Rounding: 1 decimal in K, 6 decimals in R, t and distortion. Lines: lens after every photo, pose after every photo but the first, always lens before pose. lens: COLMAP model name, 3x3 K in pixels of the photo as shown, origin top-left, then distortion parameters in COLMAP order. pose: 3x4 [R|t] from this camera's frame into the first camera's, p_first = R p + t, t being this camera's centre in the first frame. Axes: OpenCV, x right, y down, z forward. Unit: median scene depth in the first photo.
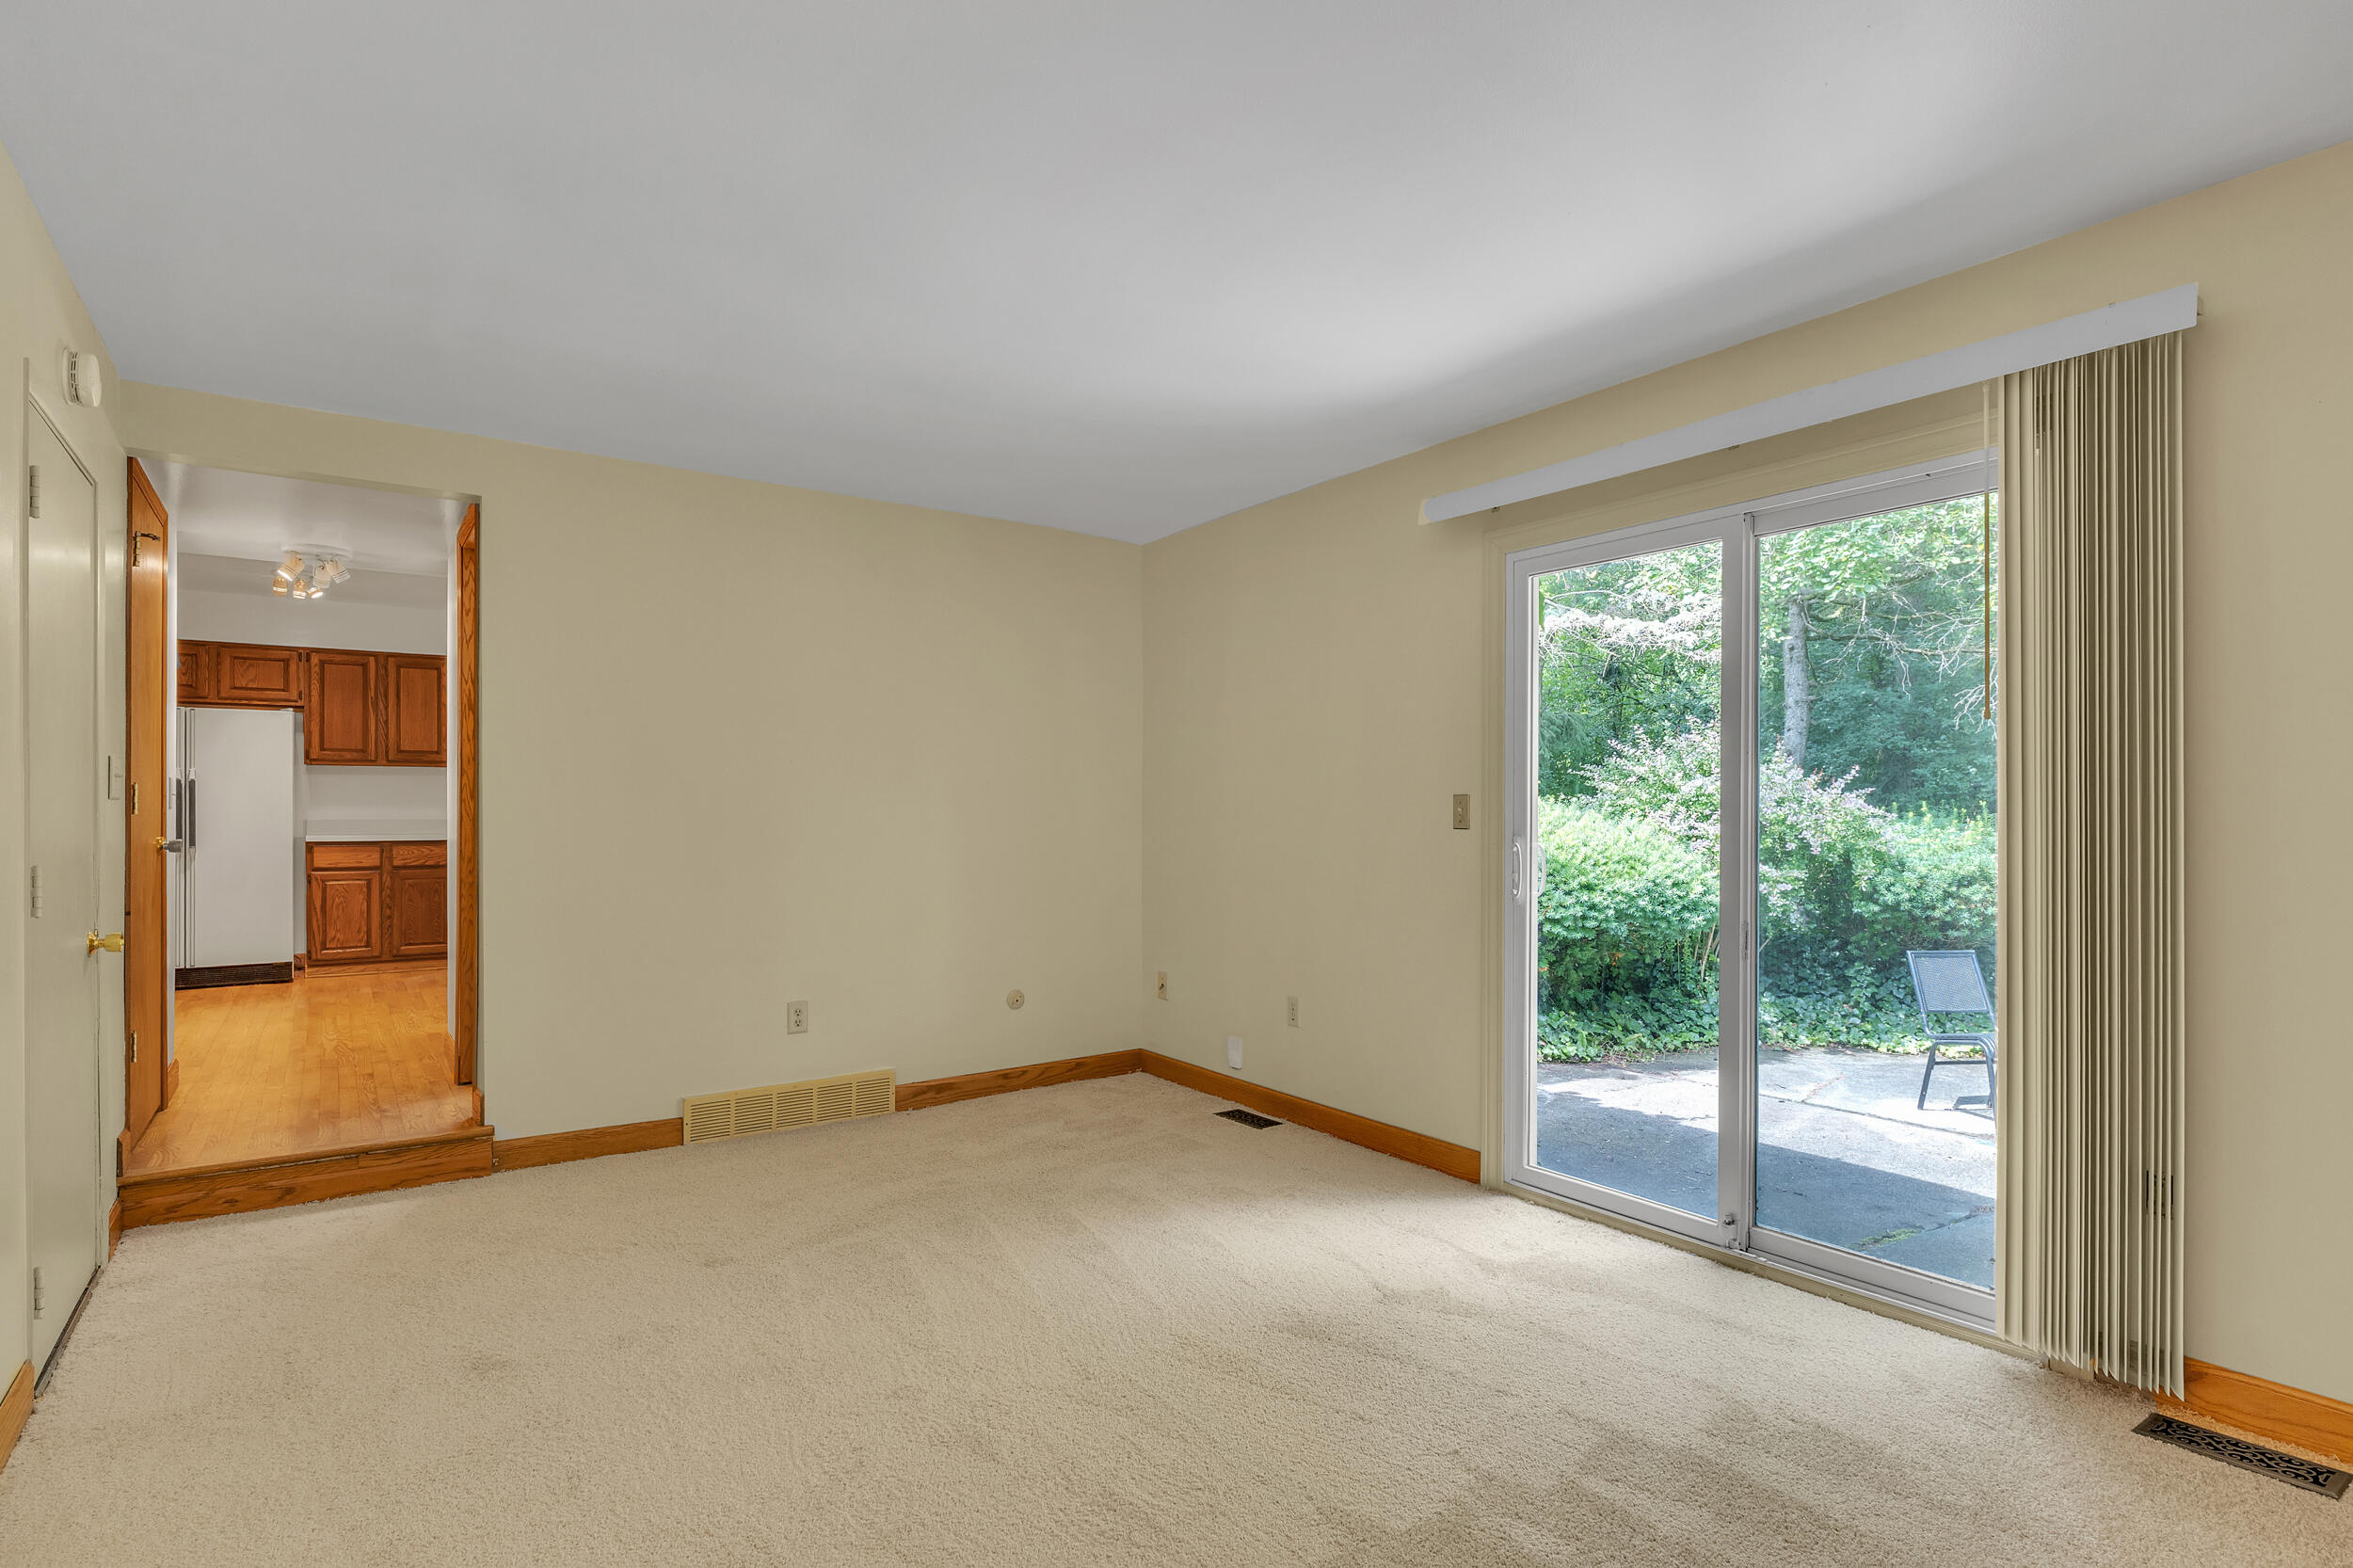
lens RADIAL K [[1167.6, 0, 1187.2], [0, 1167.6, 814.5], [0, 0, 1]] dist [0.001976, 0.000197]
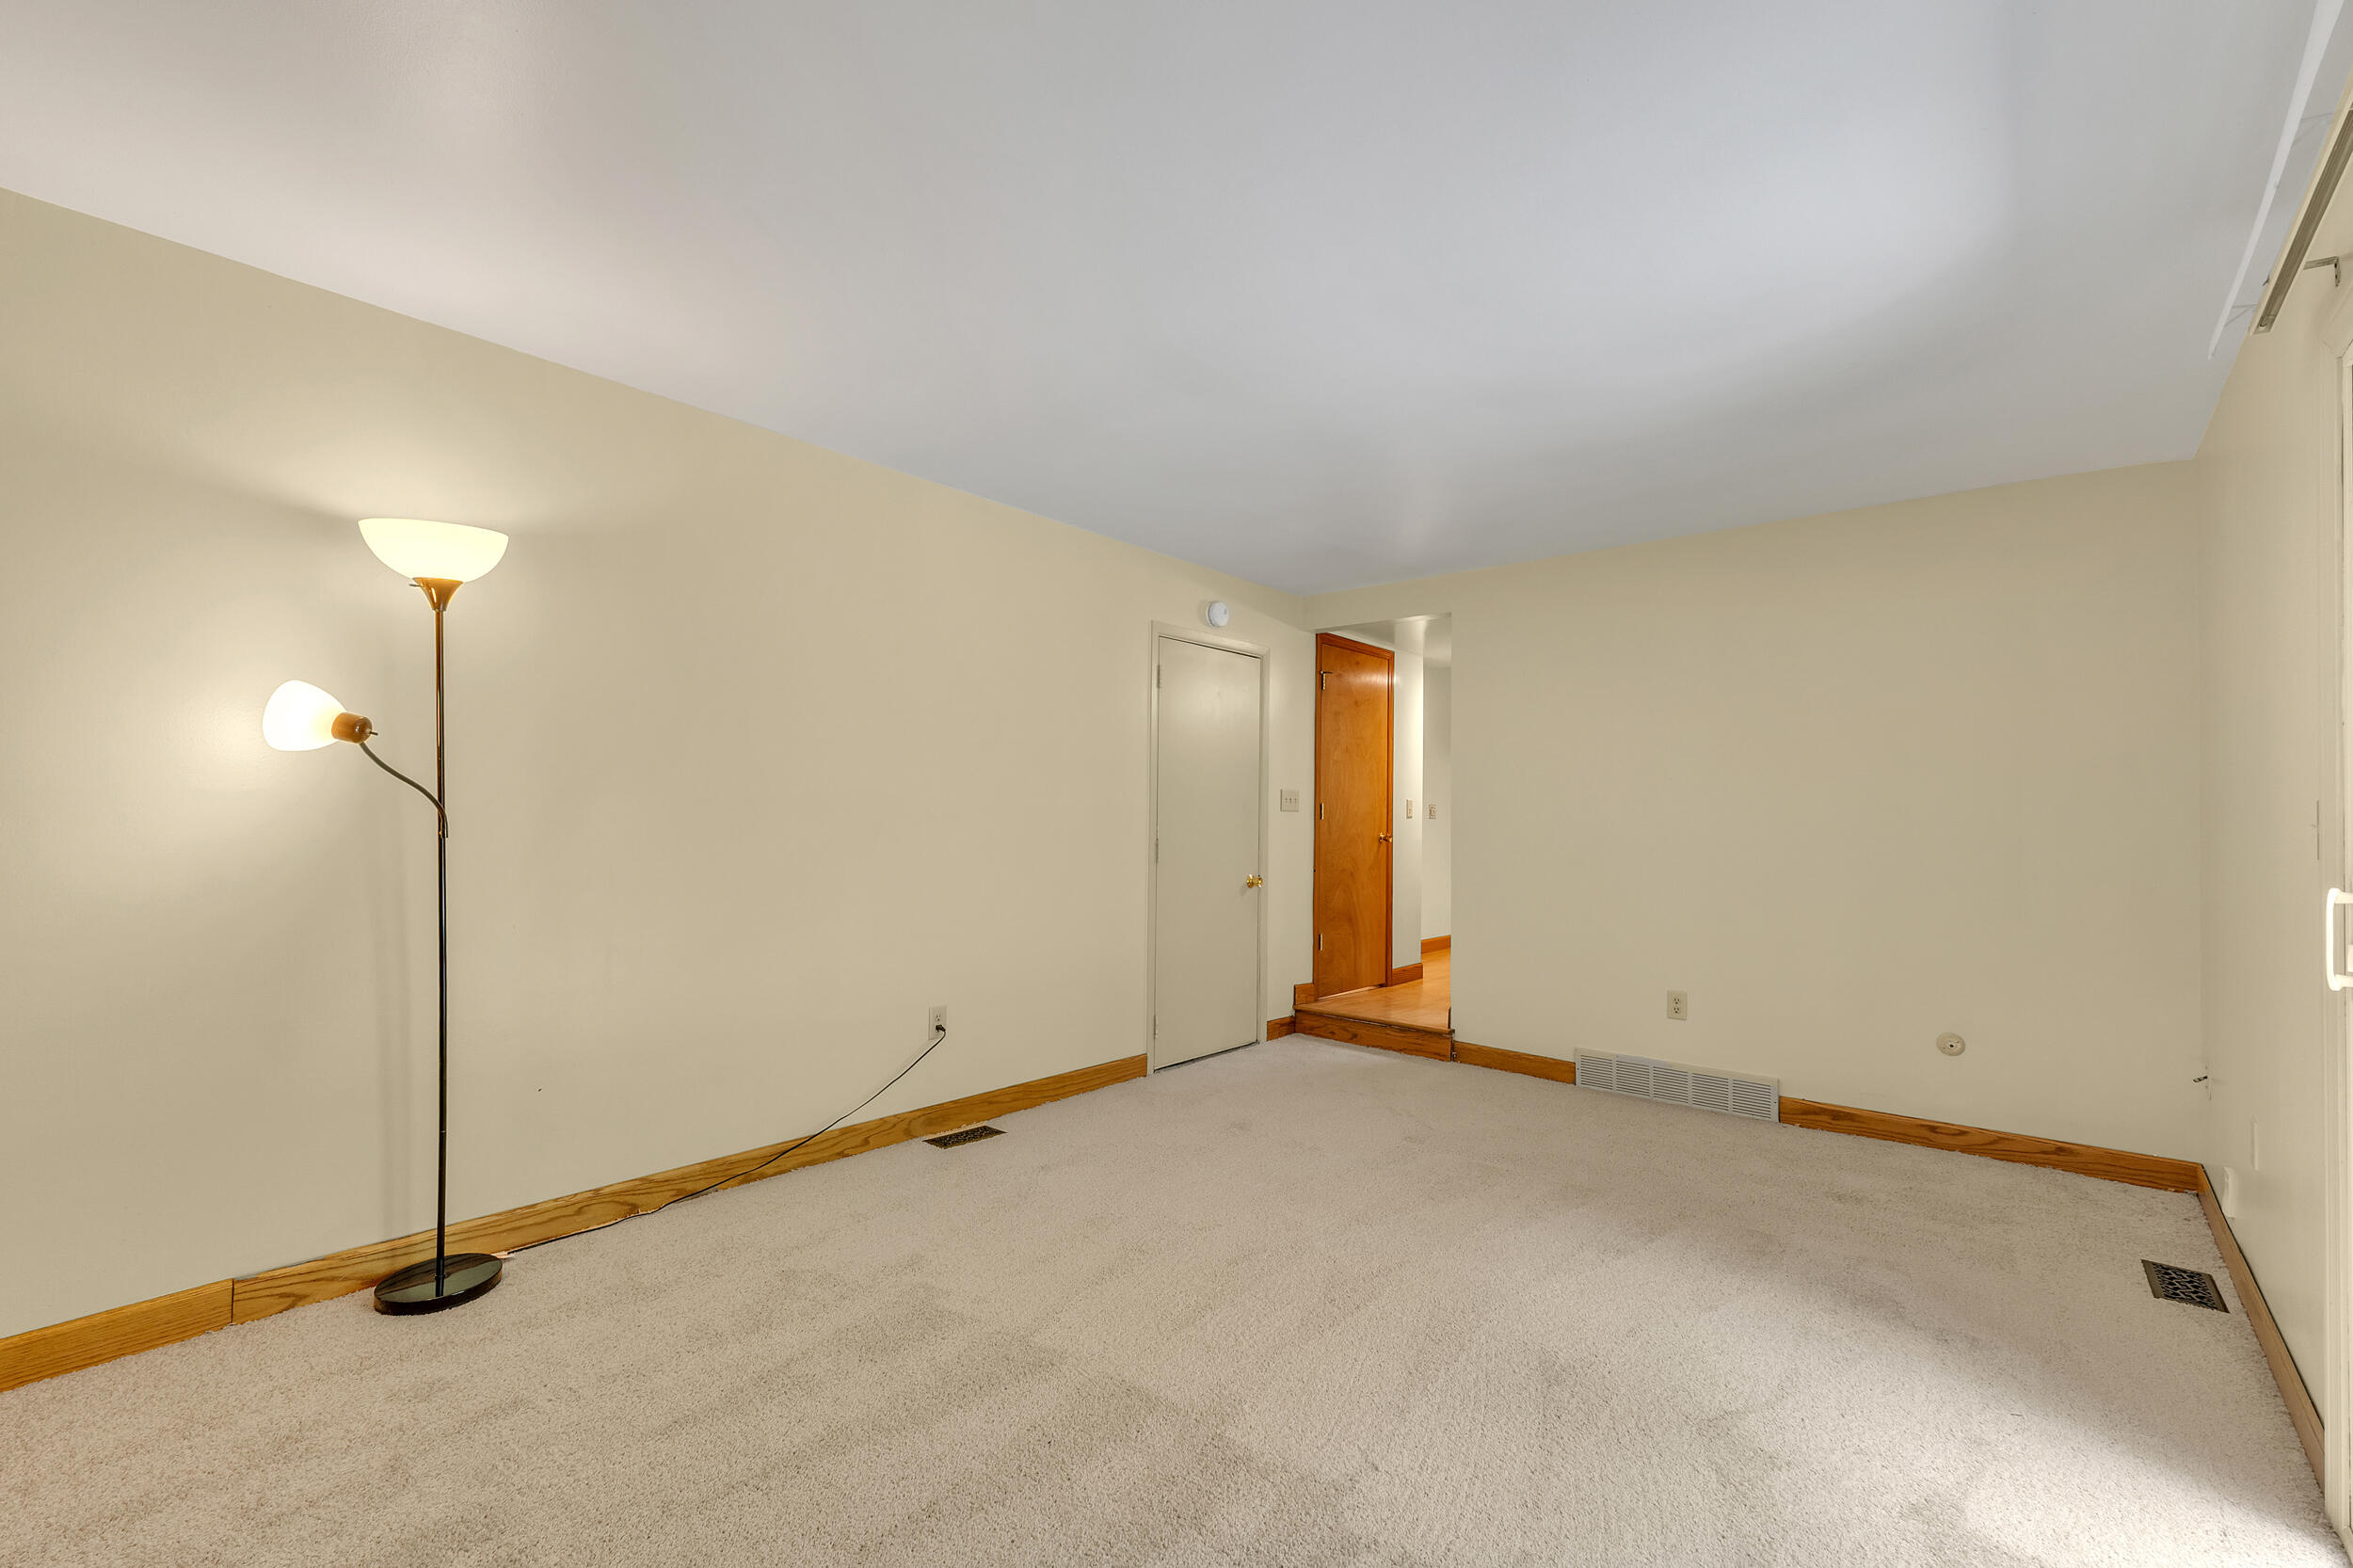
lens RADIAL K [[1019.2, 0, 1176.2], [0, 1019.2, 839.2], [0, 0, 1]] dist [0.000095, -0.000092]
pose [[0.206605, 0.021634, -0.978185, 0.553055], [-0.010990, 0.999744, 0.019789, 0.000921], [0.978363, 0.006661, 0.206790, 0.352733]]
